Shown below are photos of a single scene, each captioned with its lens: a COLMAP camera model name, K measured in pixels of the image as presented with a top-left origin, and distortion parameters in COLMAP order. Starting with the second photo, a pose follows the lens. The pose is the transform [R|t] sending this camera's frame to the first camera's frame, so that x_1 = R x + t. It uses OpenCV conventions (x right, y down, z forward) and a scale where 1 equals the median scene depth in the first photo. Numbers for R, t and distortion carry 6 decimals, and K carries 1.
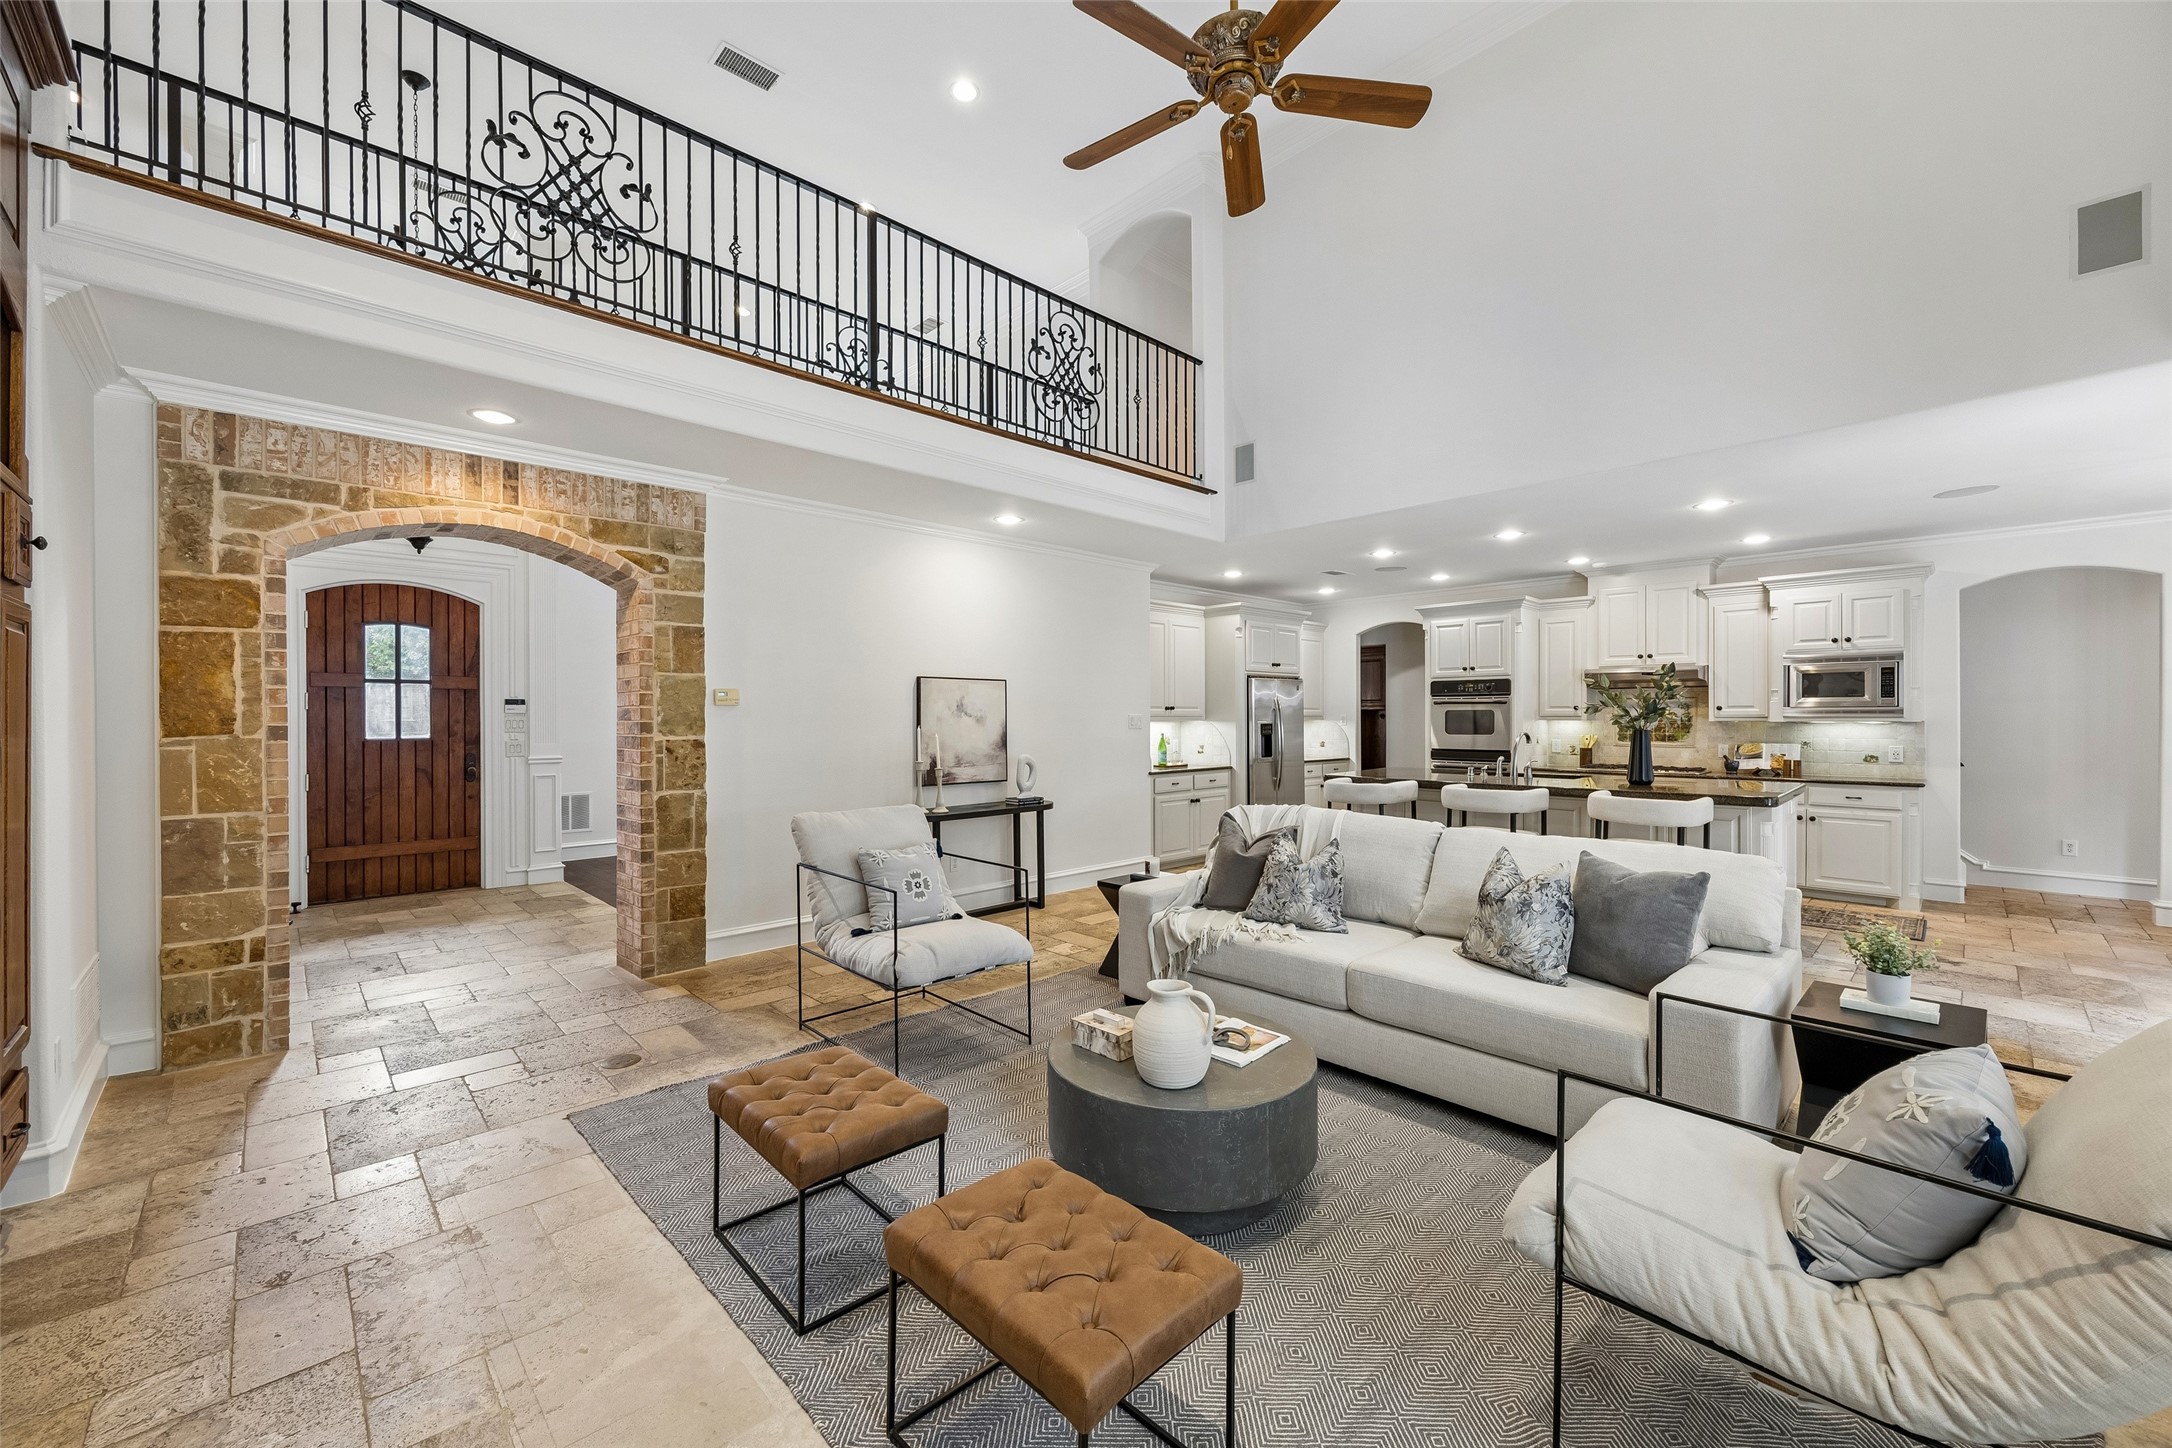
lens RADIAL K [[847.7, 0, 1085.1], [0, 847.7, 721.4], [0, 0, 1]] dist [0.000816, -0.000282]
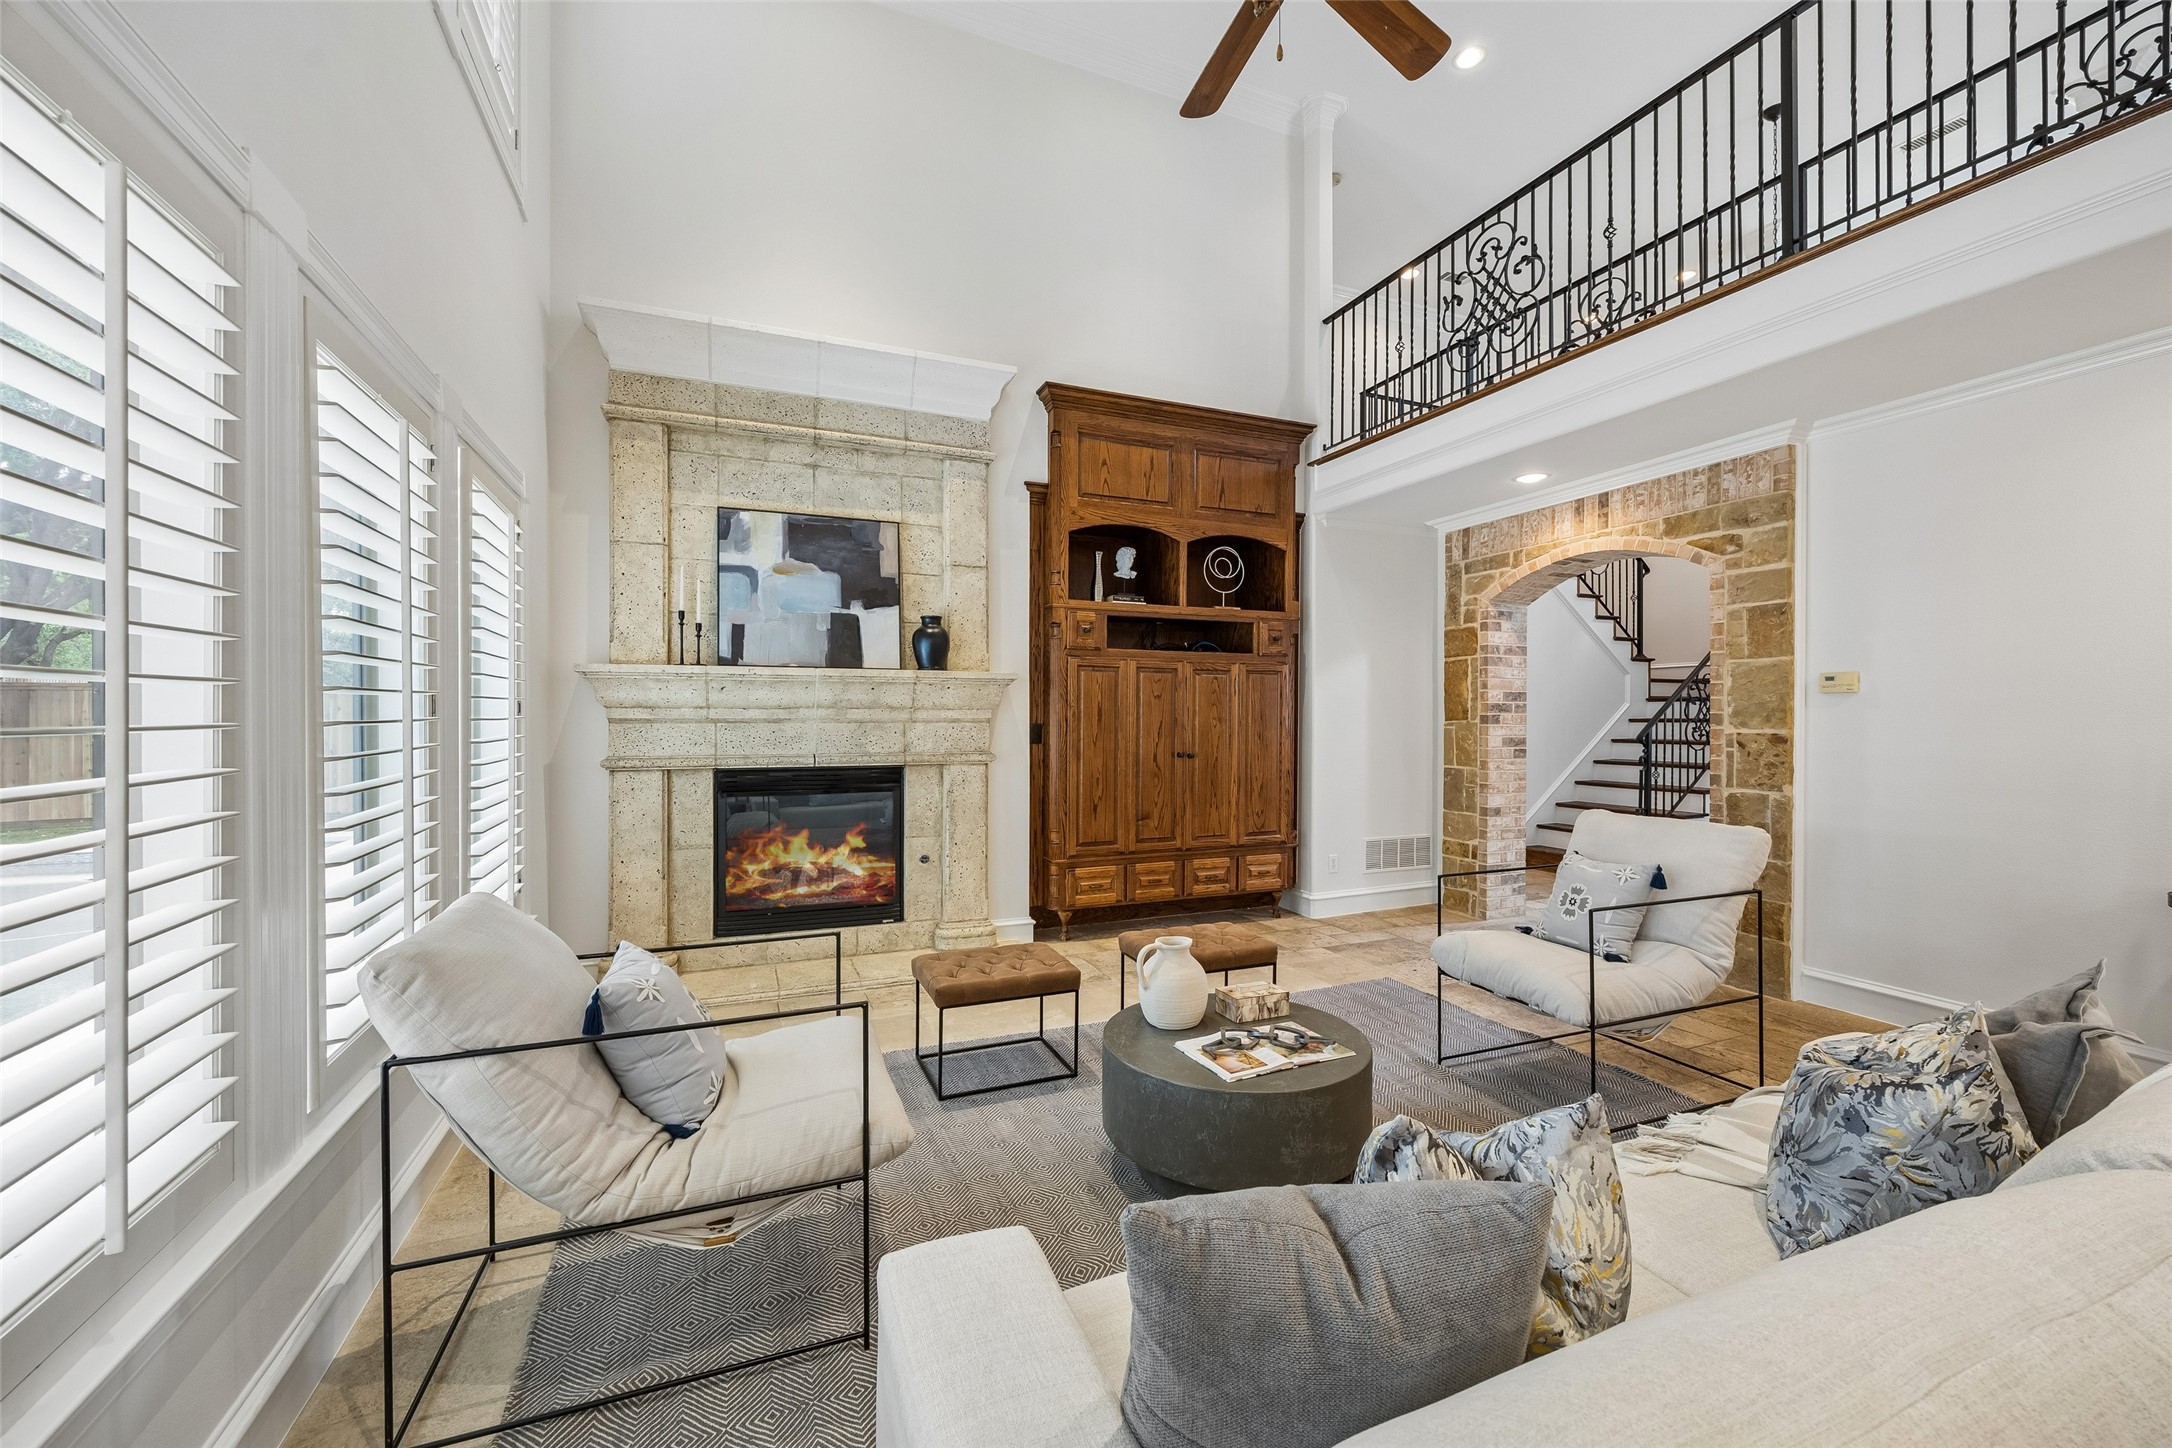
lens RADIAL K [[847.7, 0, 1069.9], [0, 847.7, 718.7], [0, 0, 1]] dist [0.000816, -0.000282]
pose [[-0.365803, 0.007217, -0.930664, 0.735175], [-0.002627, 0.999958, 0.008787, 0.000398], [0.930689, 0.005659, -0.365769, 0.780014]]
